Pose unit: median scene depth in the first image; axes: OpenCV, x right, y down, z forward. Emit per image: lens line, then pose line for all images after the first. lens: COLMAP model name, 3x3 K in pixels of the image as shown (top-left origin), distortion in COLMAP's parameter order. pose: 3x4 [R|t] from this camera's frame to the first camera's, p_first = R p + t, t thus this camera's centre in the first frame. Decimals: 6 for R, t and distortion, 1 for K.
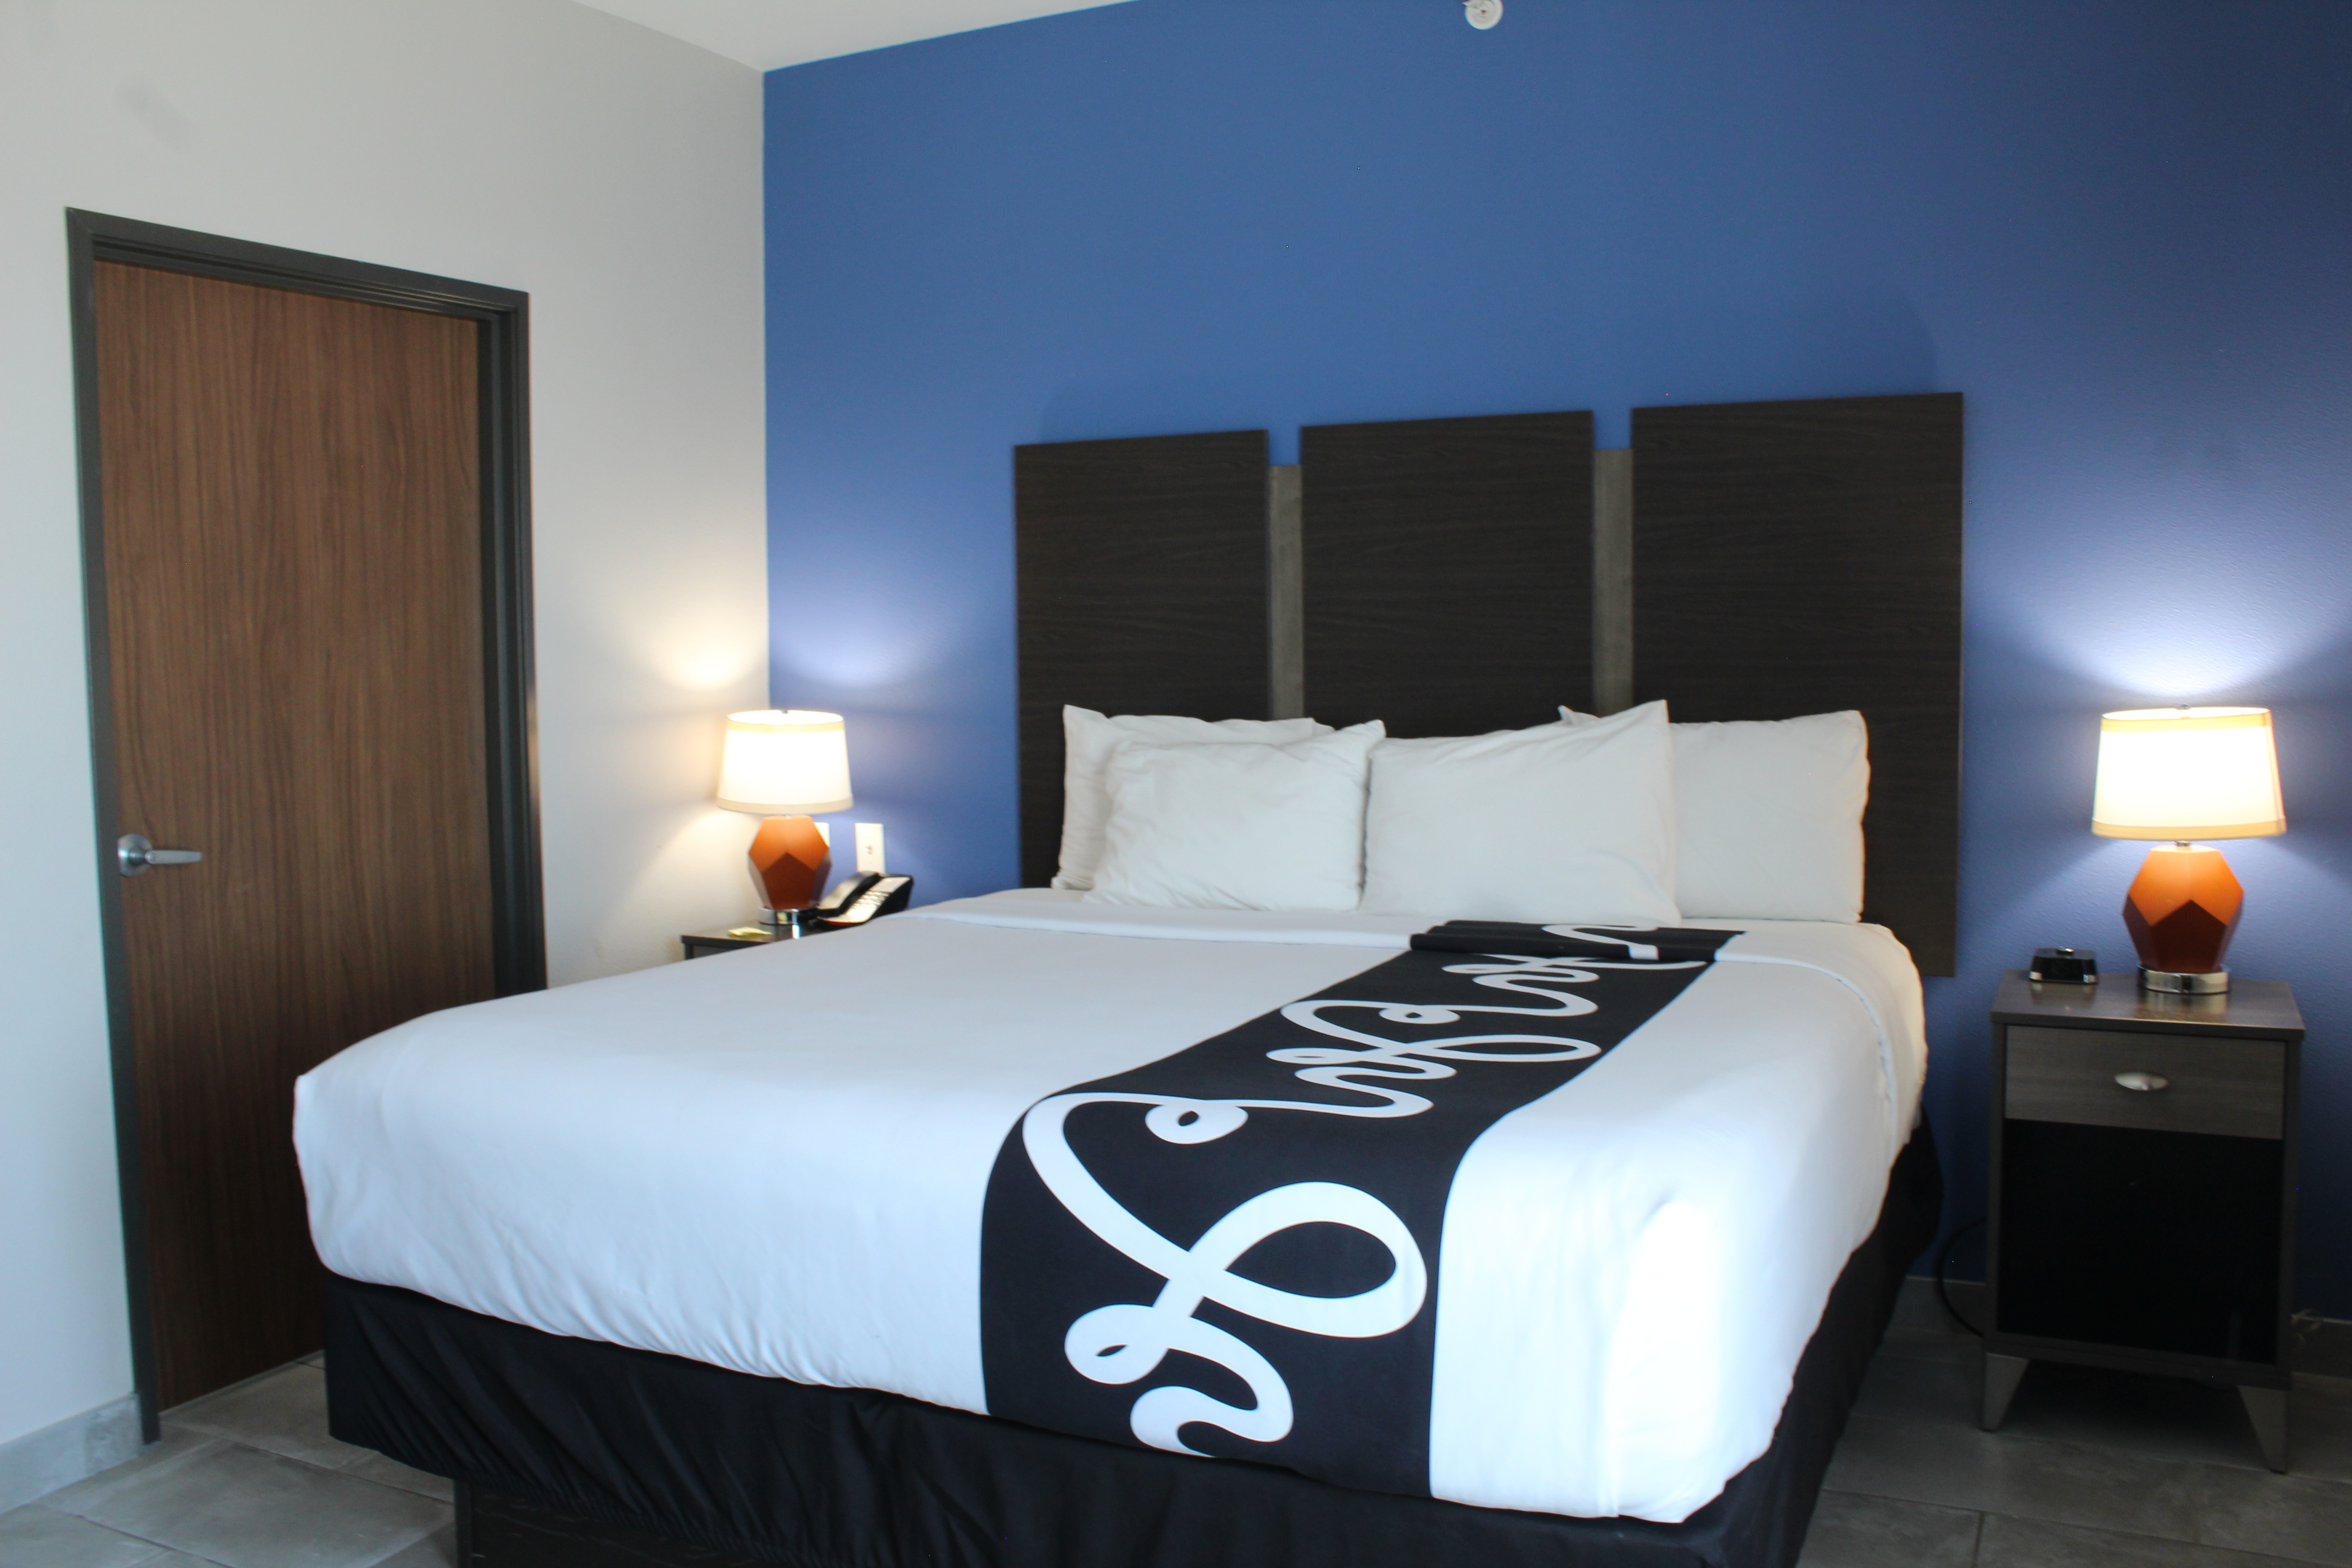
lens RADIAL K [[1977.3, 0, 1196.5], [0, 1977.3, 776.7], [0, 0, 1]] dist [-0.163059, 0.127938]
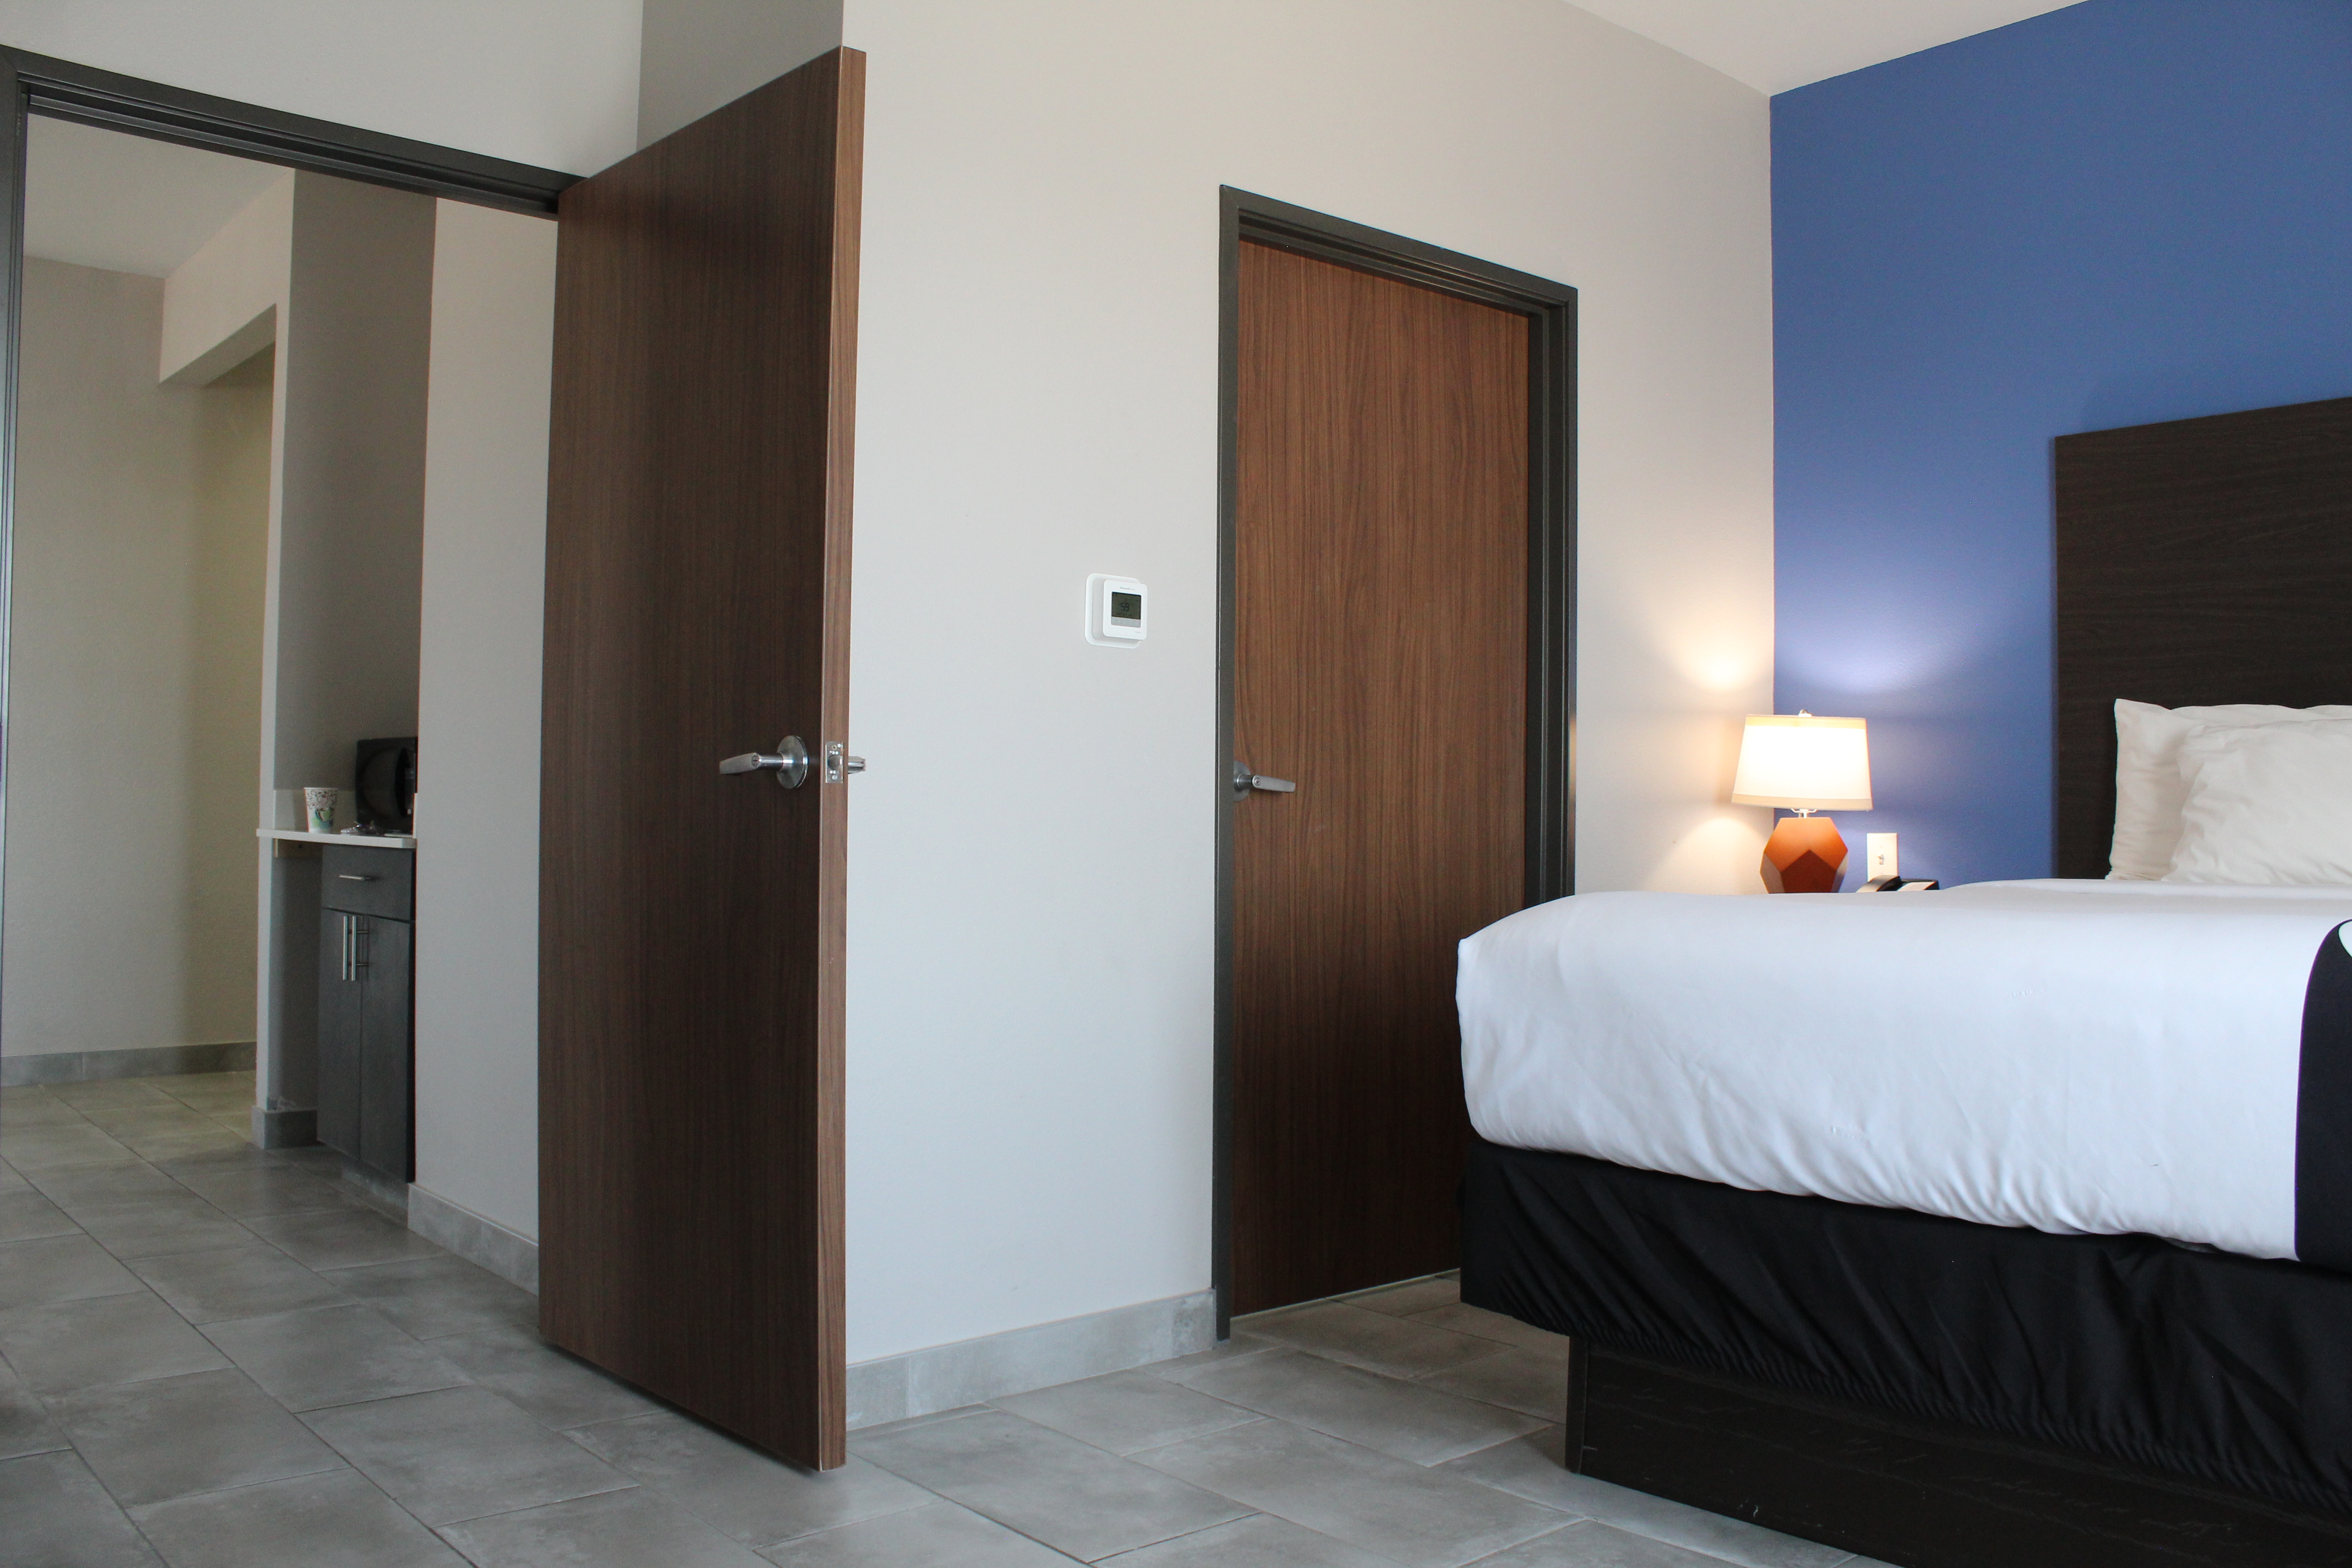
lens RADIAL K [[1977.3, 0, 1137.5], [0, 1977.3, 791.0], [0, 0, 1]] dist [-0.163059, 0.127938]
pose [[0.916378, 0.015058, -0.400031, -0.158846], [-0.052102, 0.995279, -0.081890, 0.132490], [0.396909, 0.095884, 0.912836, -0.029199]]
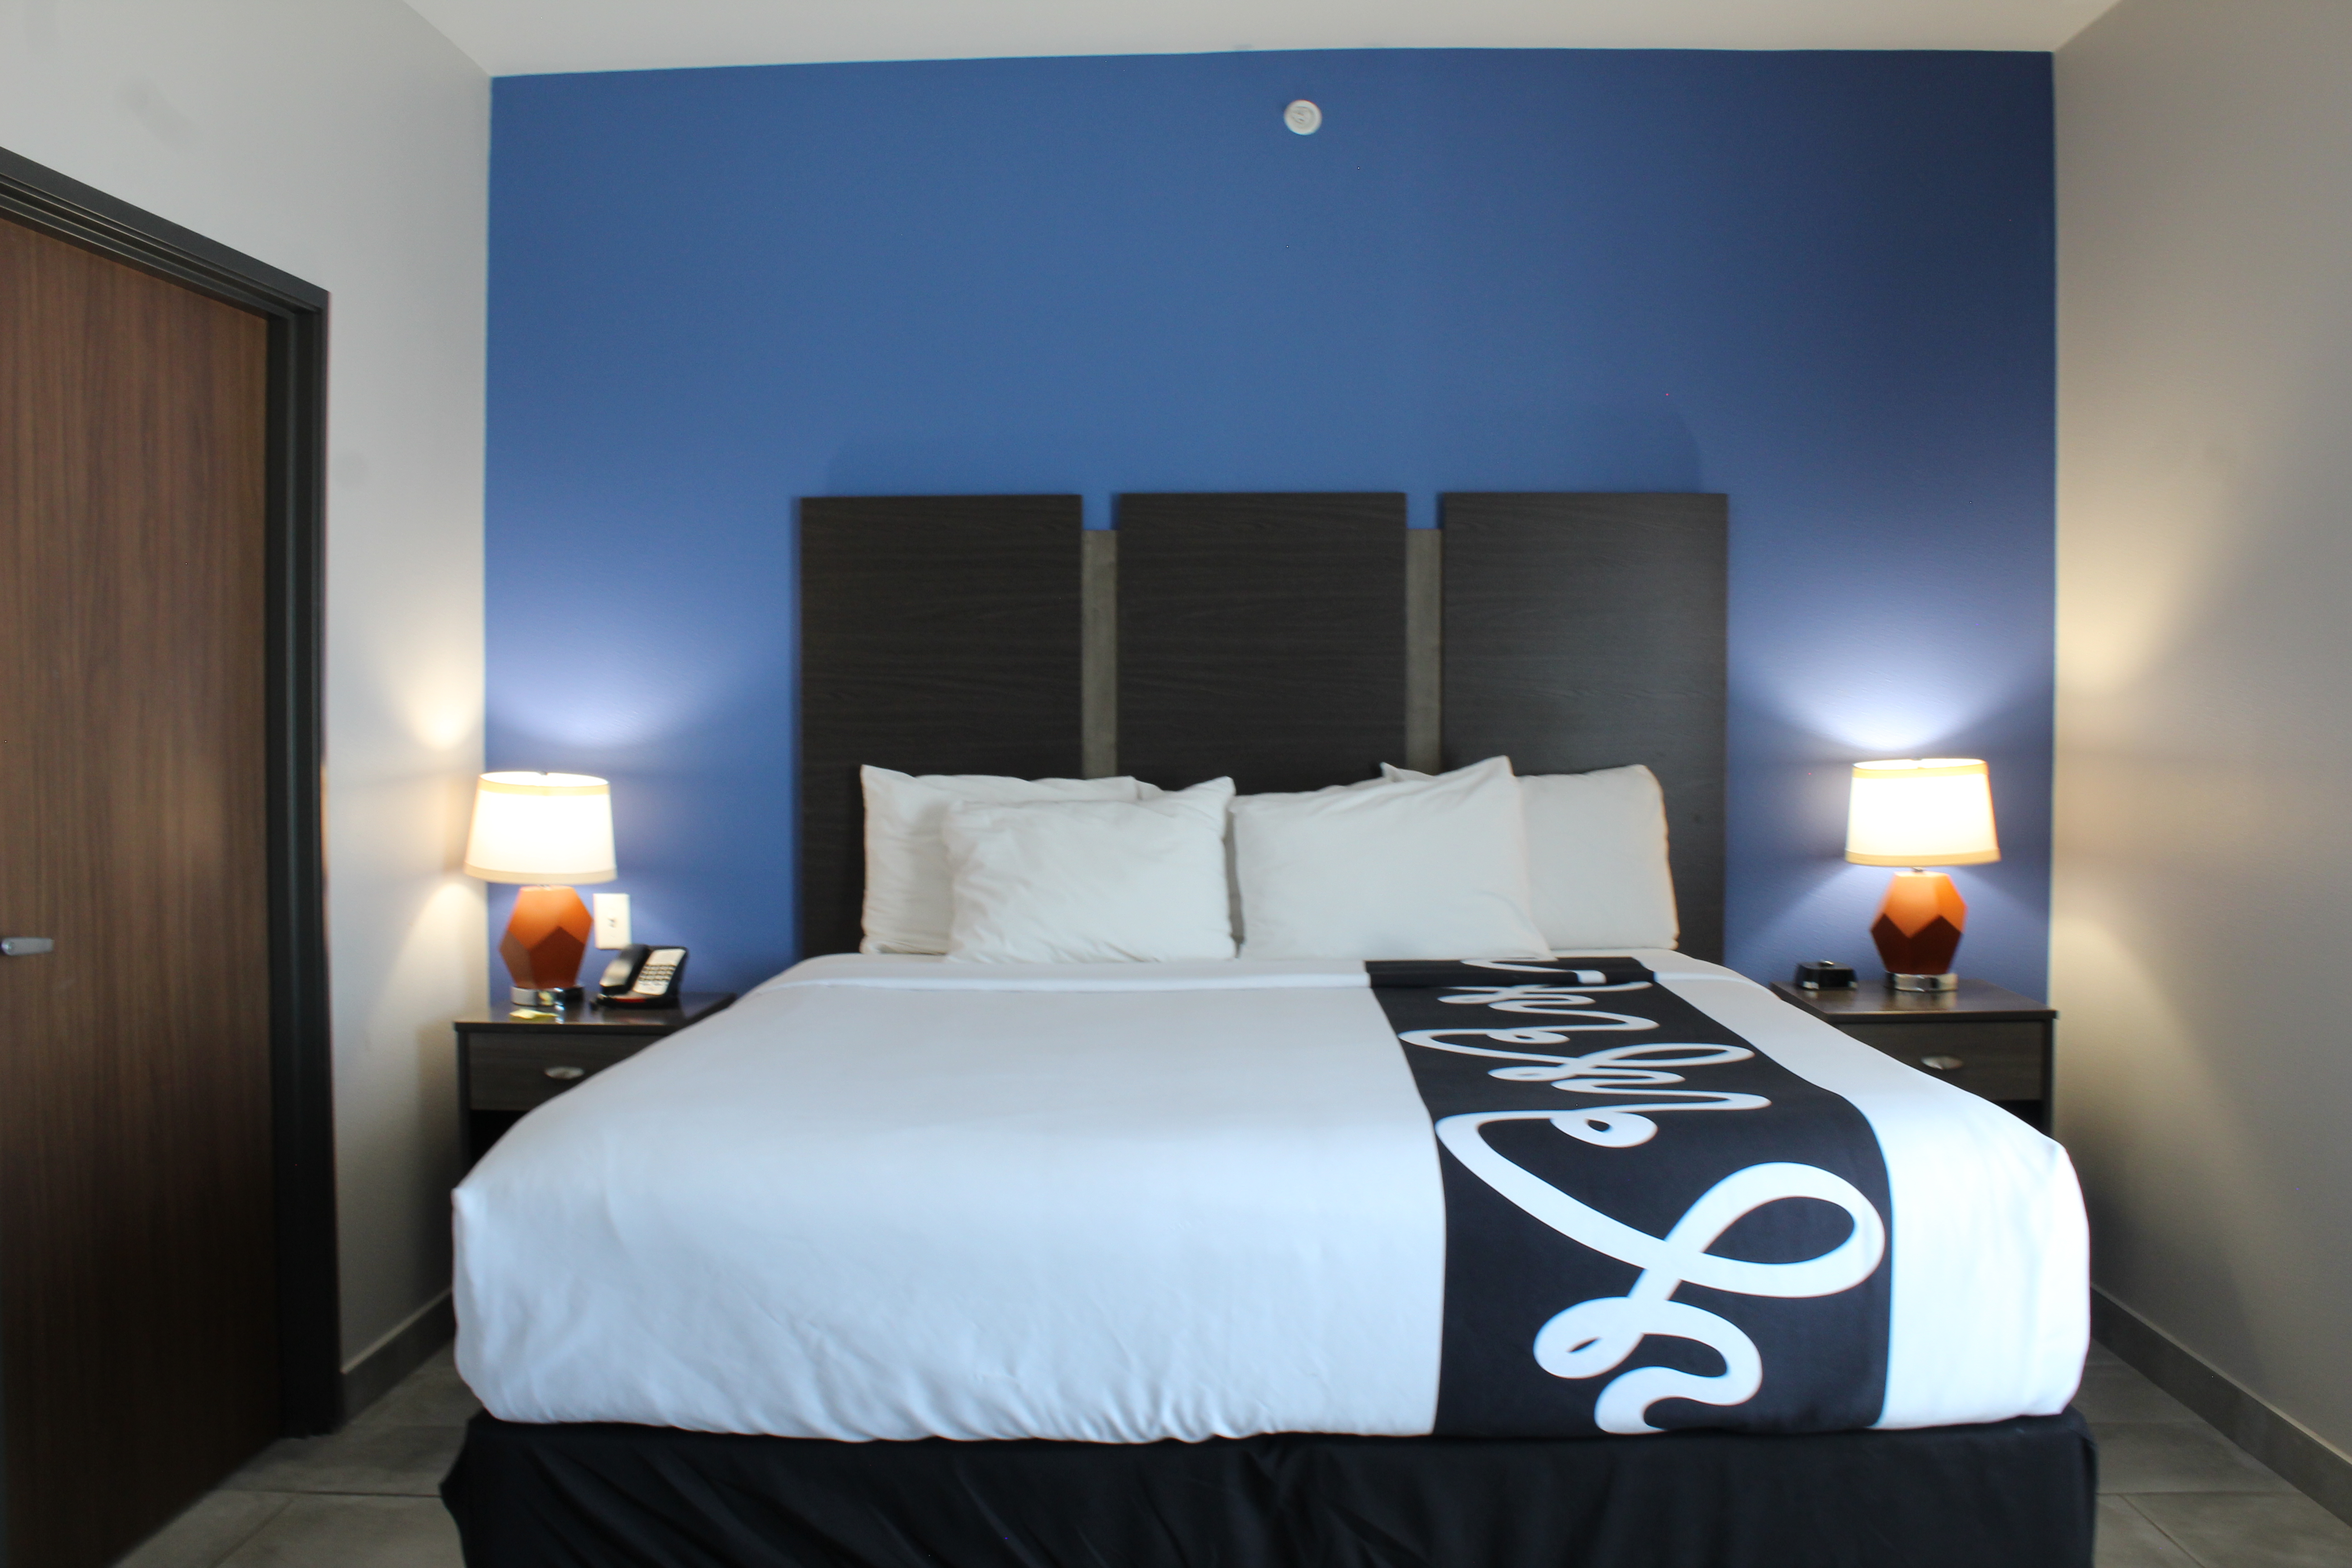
lens RADIAL K [[1977.3, 0, 1171.5], [0, 1977.3, 767.3], [0, 0, 1]] dist [-0.163059, 0.127938]
pose [[0.906774, -0.001637, 0.421614, -0.414119], [0.020754, 0.998953, -0.040759, 0.009171], [-0.421106, 0.045710, 0.905859, 0.069046]]
